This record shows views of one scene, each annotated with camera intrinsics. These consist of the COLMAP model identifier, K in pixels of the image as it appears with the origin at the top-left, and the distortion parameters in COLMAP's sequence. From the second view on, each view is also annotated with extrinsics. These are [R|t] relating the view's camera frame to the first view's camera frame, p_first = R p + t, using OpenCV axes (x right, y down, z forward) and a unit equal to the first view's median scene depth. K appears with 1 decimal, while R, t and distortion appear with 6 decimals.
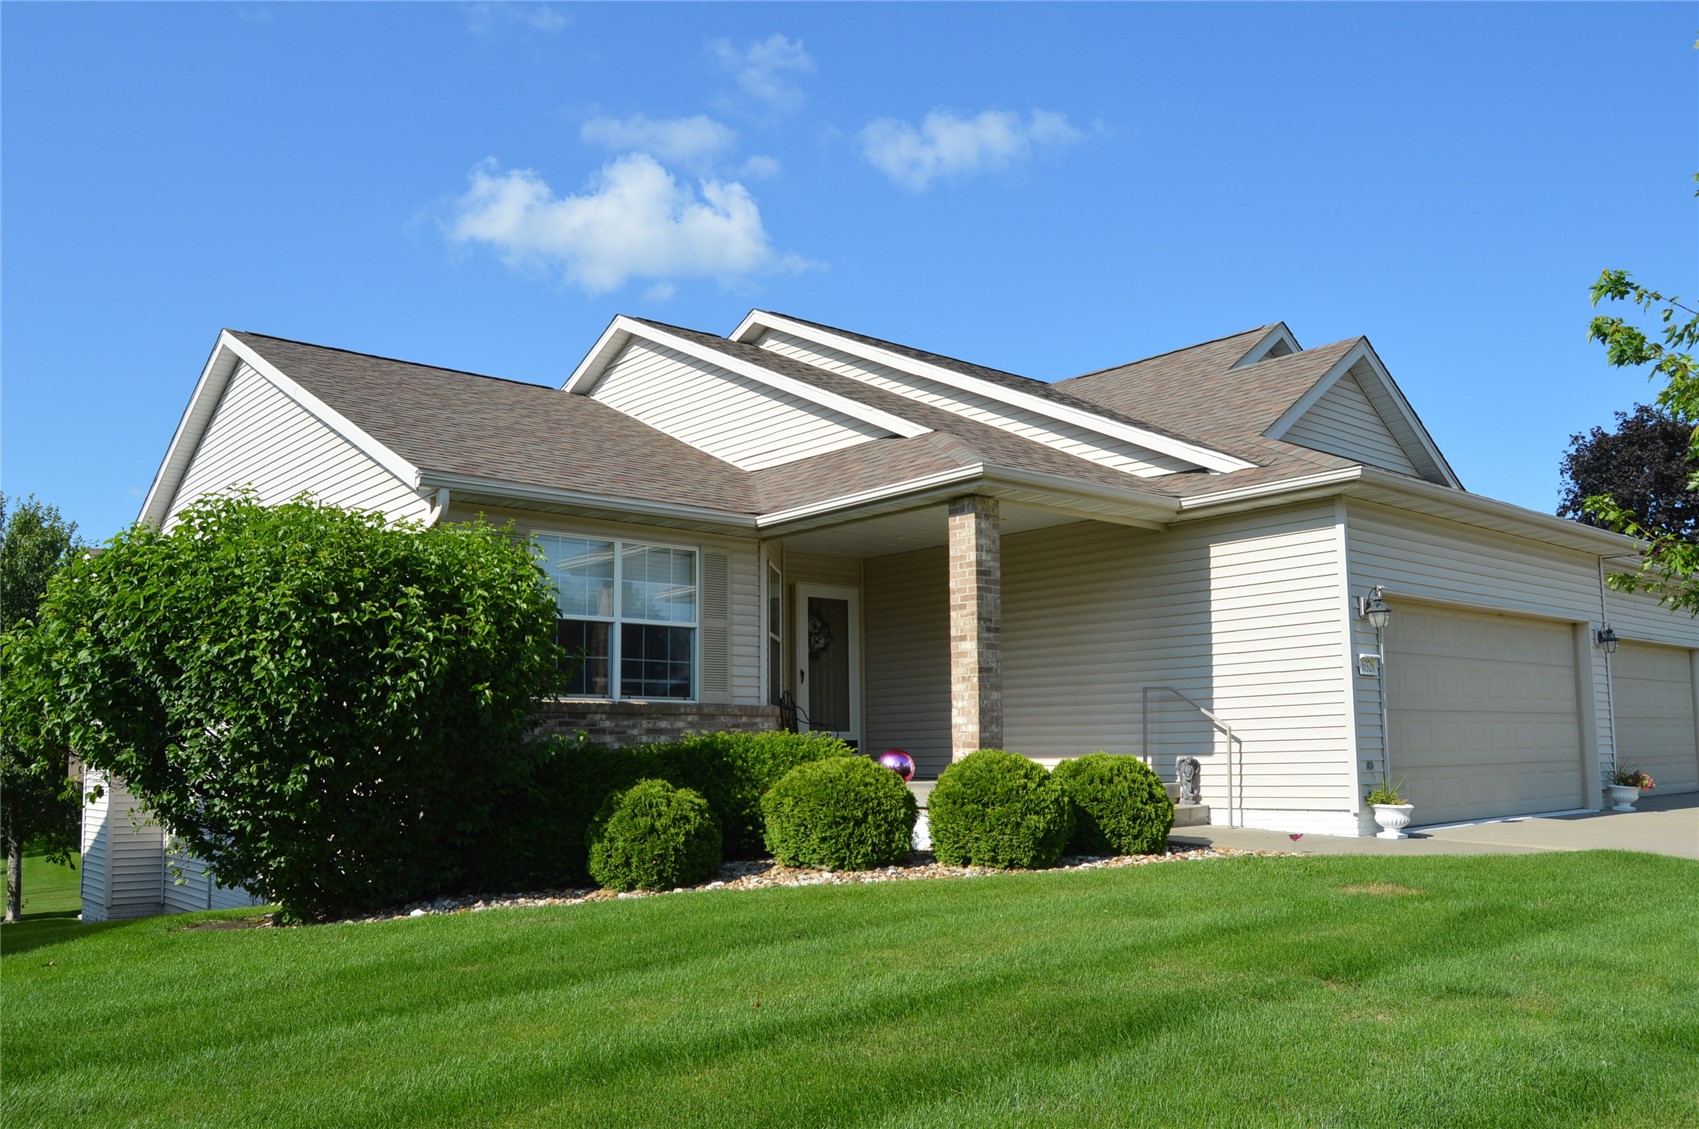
lens RADIAL K [[1353.4, 0, 842.7], [0, 1353.4, 583.0], [0, 0, 1]] dist [-0.097451, 0.040721]
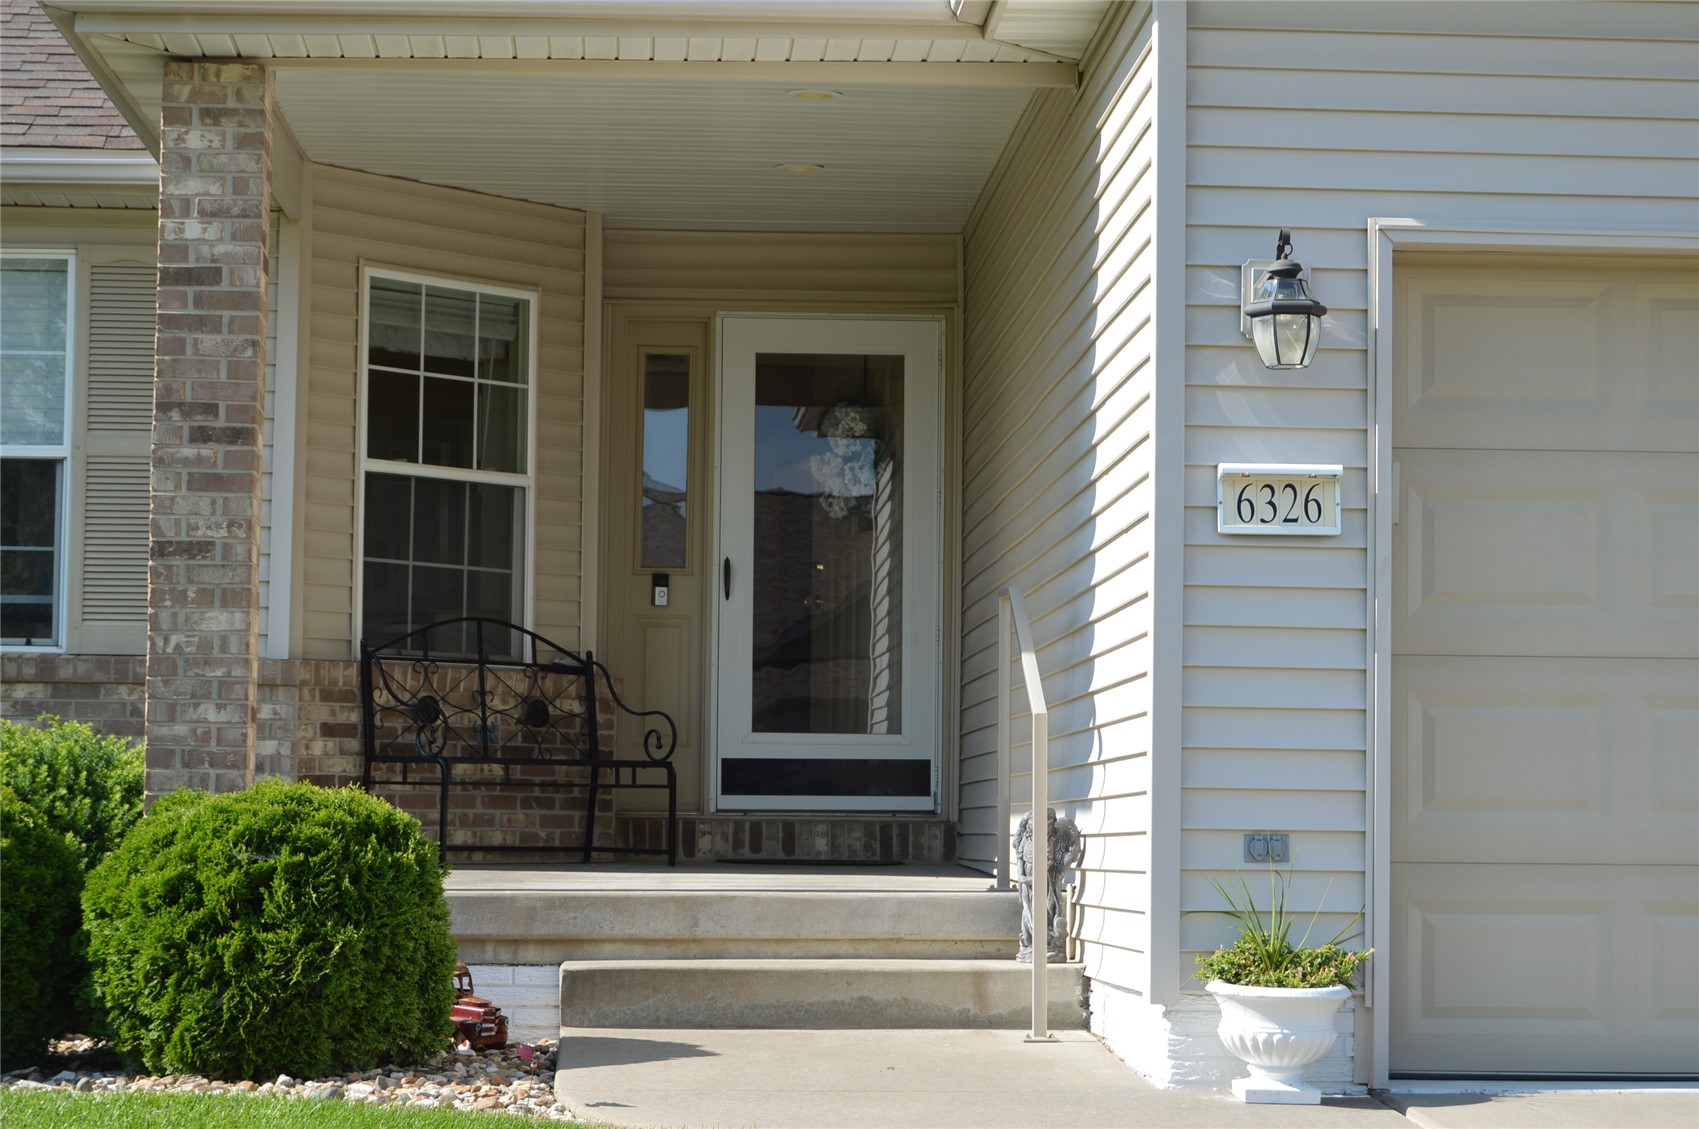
lens RADIAL K [[3930.3, 0, 849.5], [0, 3930.3, 564.5], [0, 0, 1]] dist [0.117130, 0.457662]
pose [[0.791767, -0.023509, -0.610371, 0.765853], [0.058617, 0.997572, 0.037615, 0.034379], [0.608004, -0.065561, 0.791222, 0.244984]]
